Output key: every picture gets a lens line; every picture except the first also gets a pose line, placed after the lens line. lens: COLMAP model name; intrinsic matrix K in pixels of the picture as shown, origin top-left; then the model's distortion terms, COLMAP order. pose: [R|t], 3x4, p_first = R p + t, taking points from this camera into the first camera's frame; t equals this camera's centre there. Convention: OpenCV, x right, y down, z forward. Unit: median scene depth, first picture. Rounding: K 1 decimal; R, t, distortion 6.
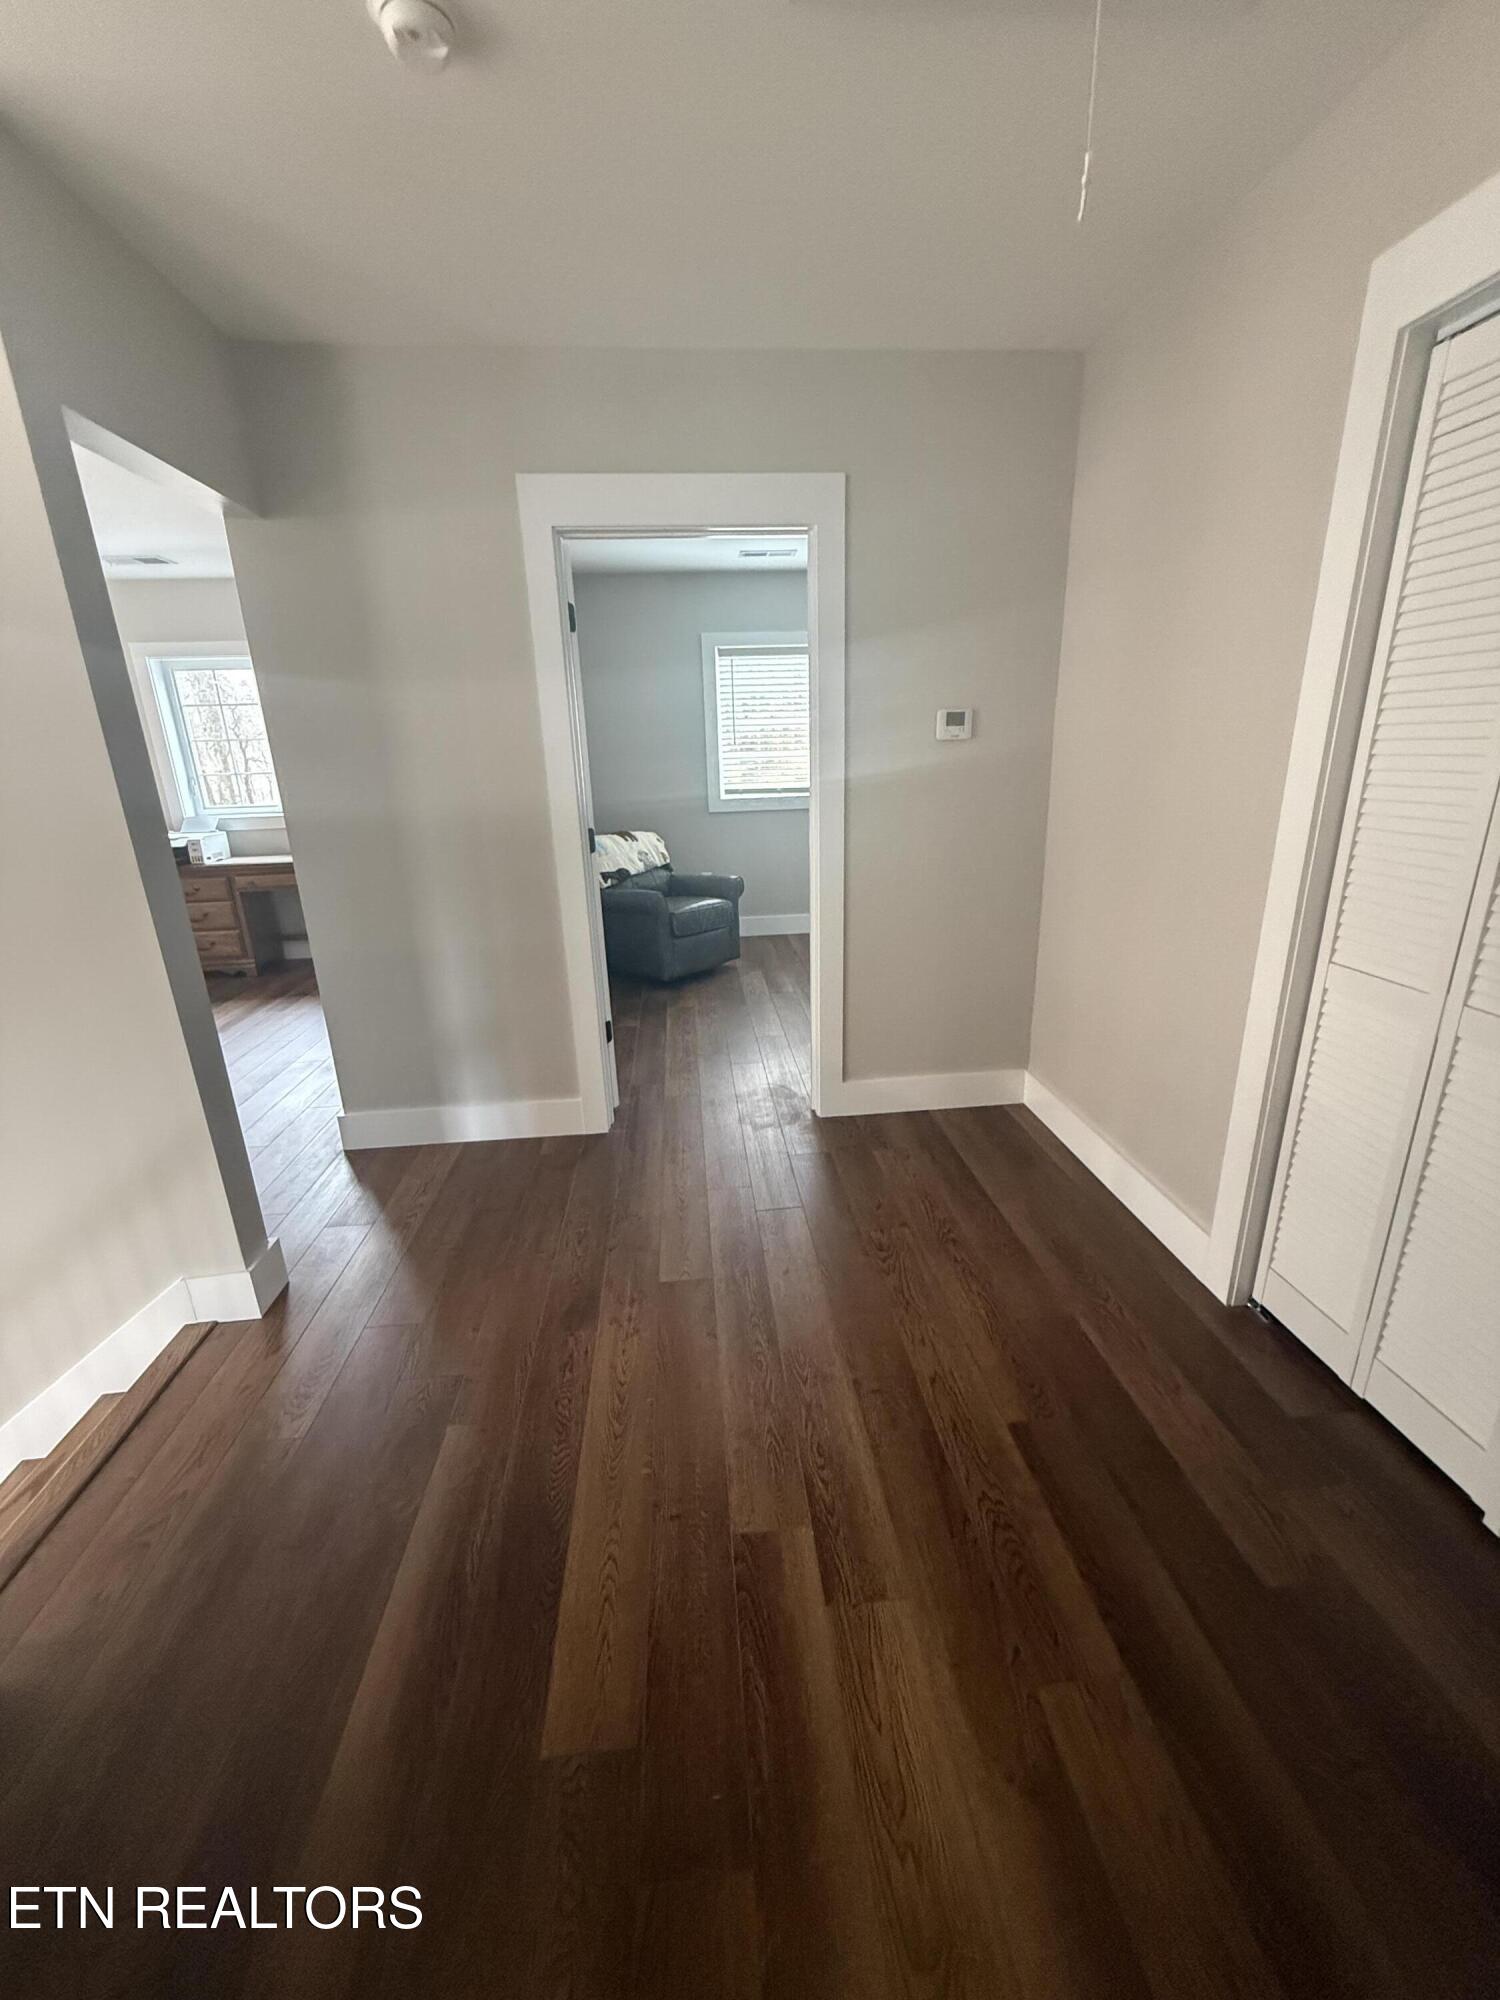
lens RADIAL K [[800.8, 0, 748.8], [0, 800.8, 1006.4], [0, 0, 1]] dist [-0.002114, -0.000028]
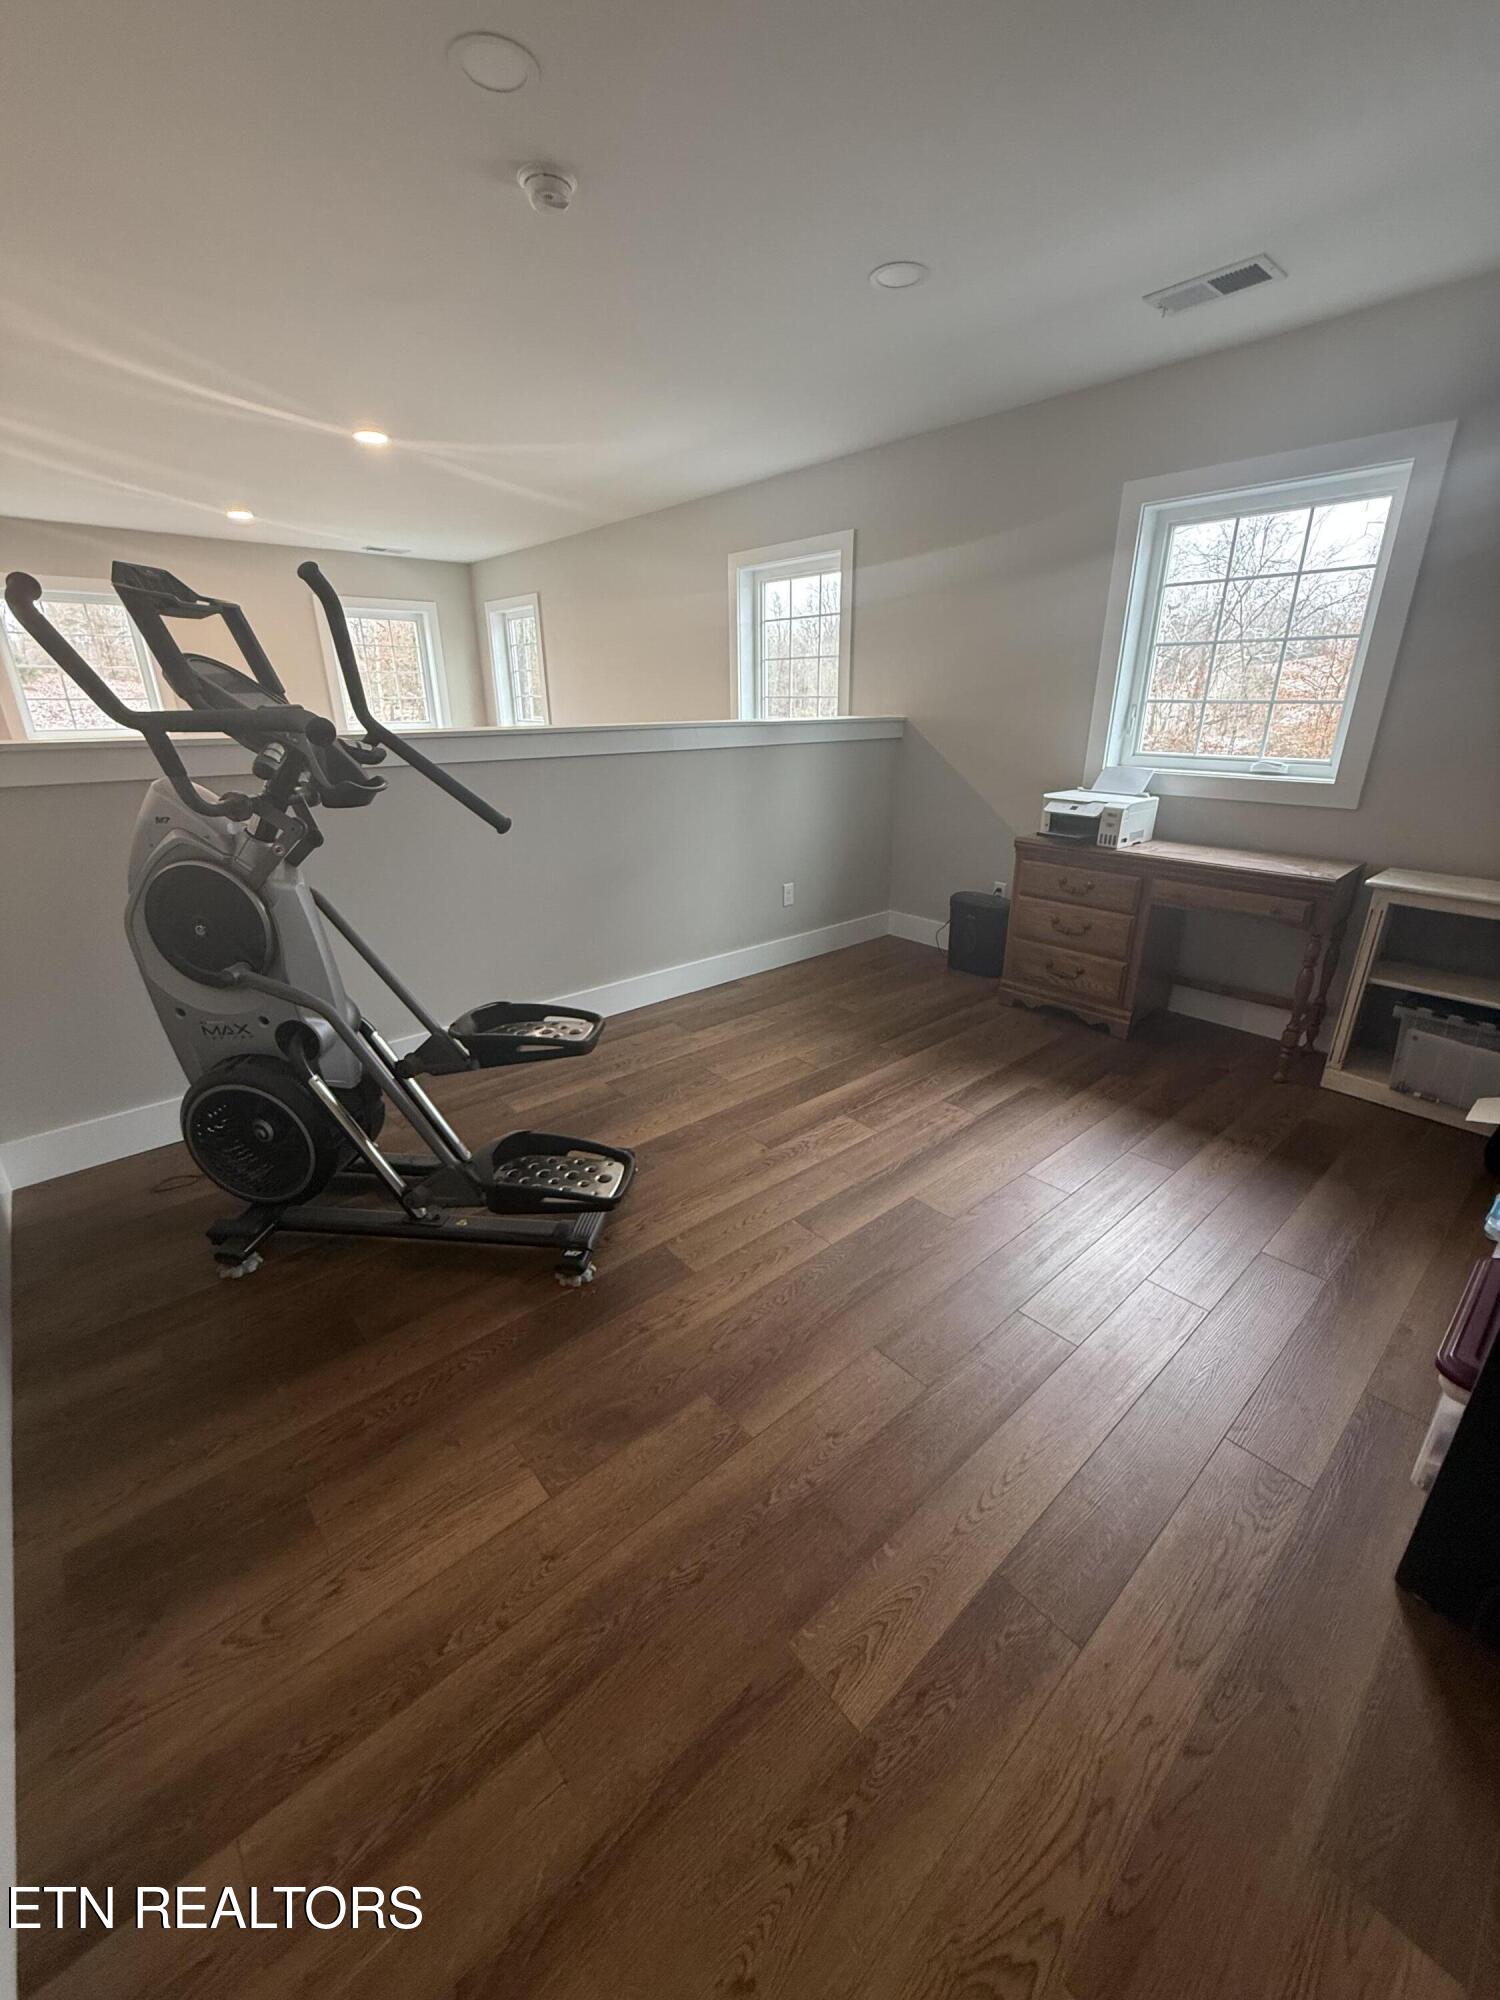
lens RADIAL K [[800.8, 0, 745.1], [0, 800.8, 1004.7], [0, 0, 1]] dist [-0.002114, -0.000028]
pose [[0.594810, 0.309615, -0.741849, -0.350740], [-0.260575, 0.947283, 0.186426, -0.103140], [0.760461, 0.082419, 0.644132, 0.393741]]
